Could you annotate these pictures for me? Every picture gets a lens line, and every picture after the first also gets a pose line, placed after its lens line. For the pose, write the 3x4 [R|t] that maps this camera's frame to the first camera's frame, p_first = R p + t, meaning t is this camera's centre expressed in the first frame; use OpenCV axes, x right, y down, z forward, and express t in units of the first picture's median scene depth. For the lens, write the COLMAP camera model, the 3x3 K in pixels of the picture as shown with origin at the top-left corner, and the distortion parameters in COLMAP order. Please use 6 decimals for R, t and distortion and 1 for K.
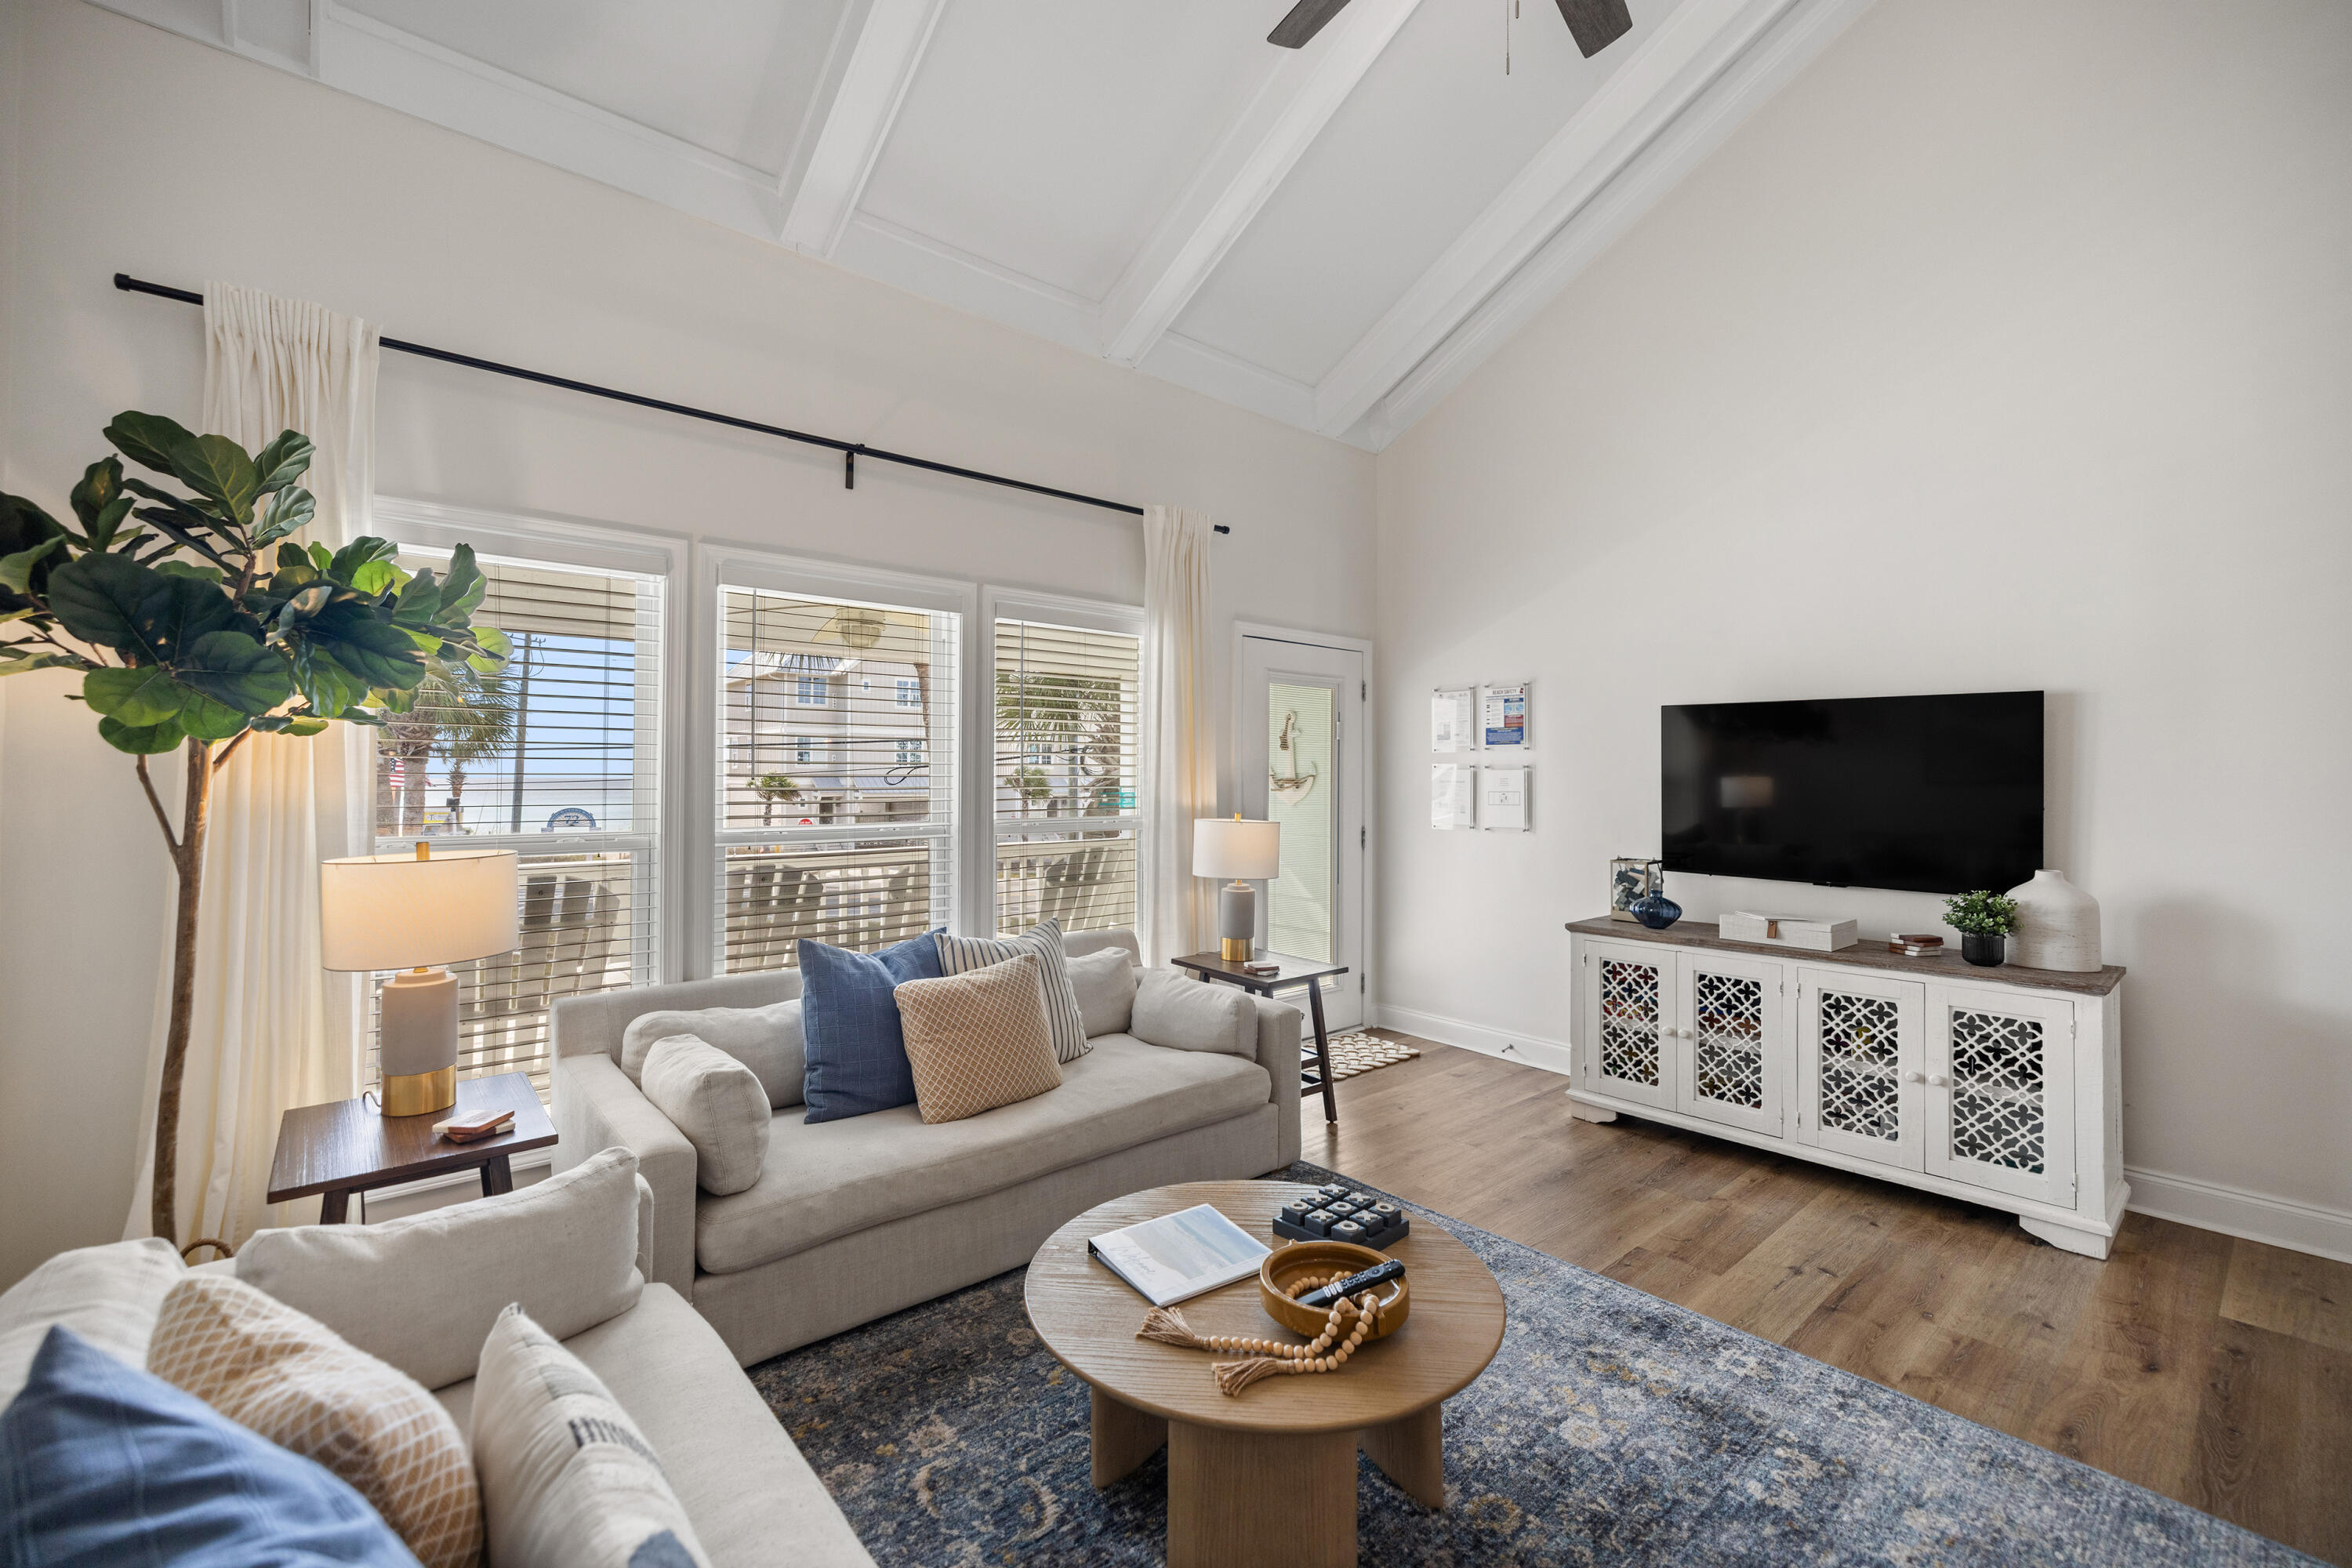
lens RADIAL K [[989.2, 0, 1172.8], [0, 989.2, 769.3], [0, 0, 1]] dist [-0.001228, -0.000014]
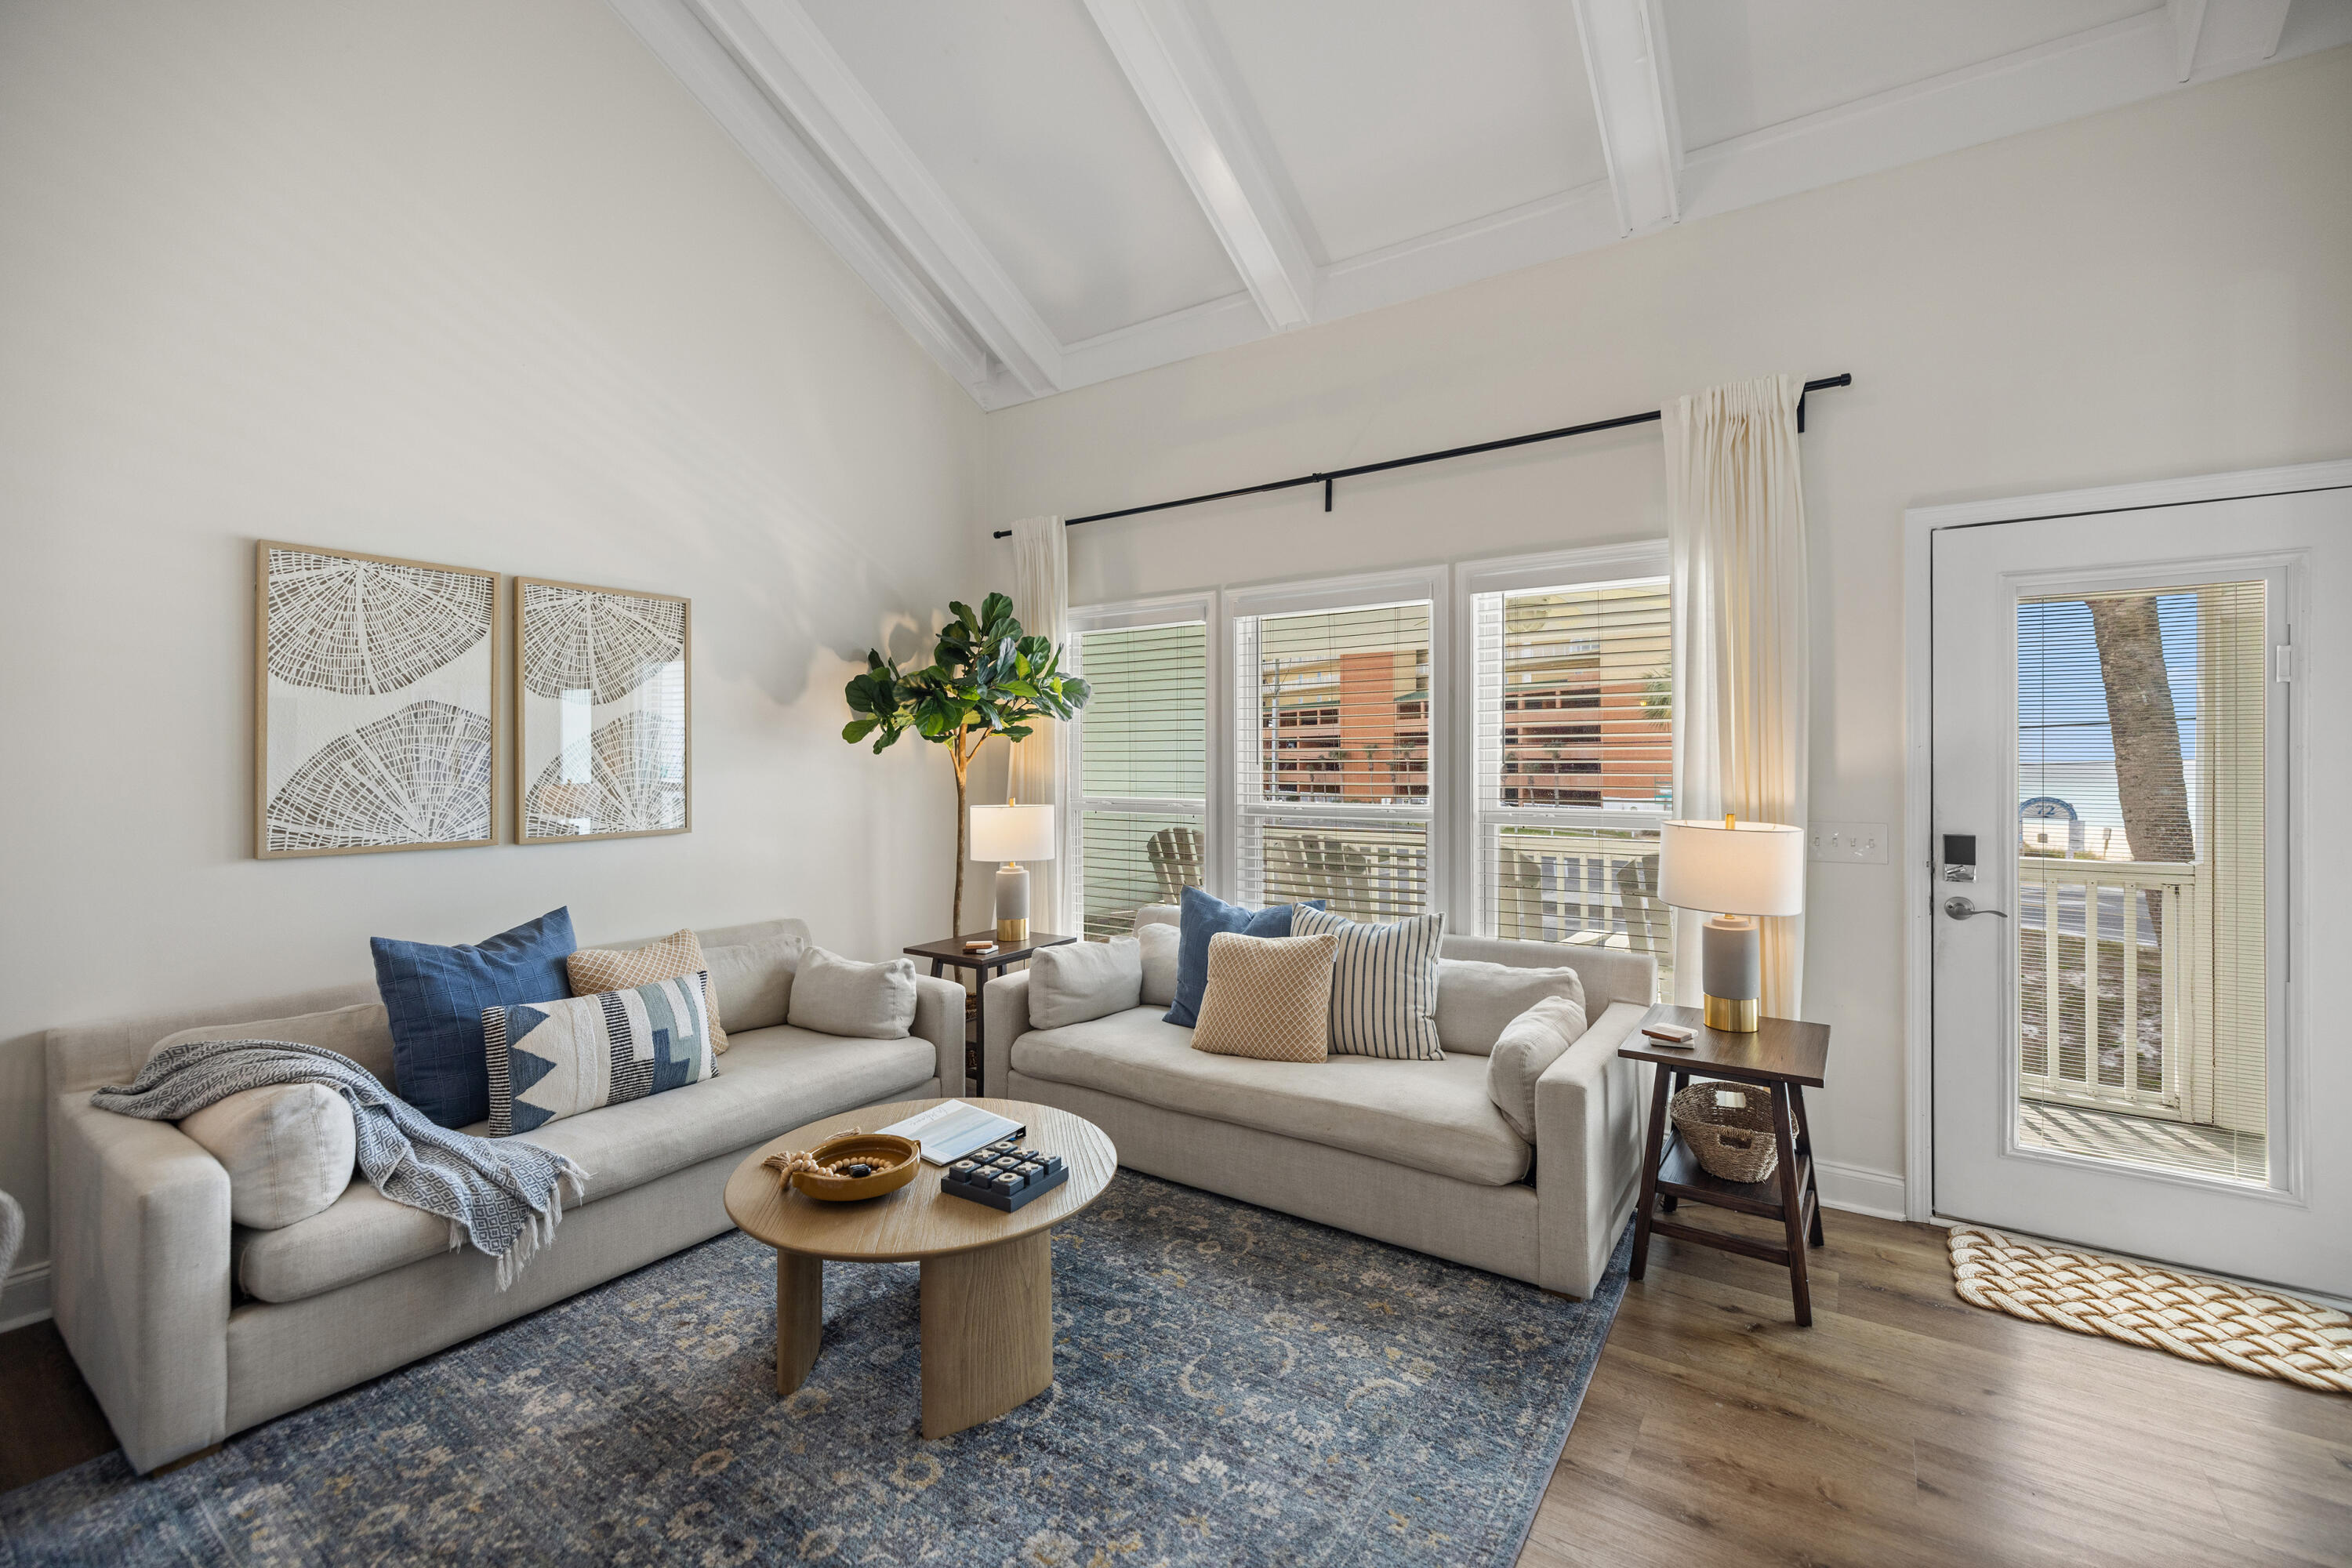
lens RADIAL K [[989.2, 0, 1167.6], [0, 989.2, 767.1], [0, 0, 1]] dist [-0.001228, -0.000014]
pose [[0.252378, 0.003304, -0.967623, 0.734872], [0.011434, 0.999914, 0.006397, 0.002937], [0.967561, -0.012679, 0.252319, 0.524892]]
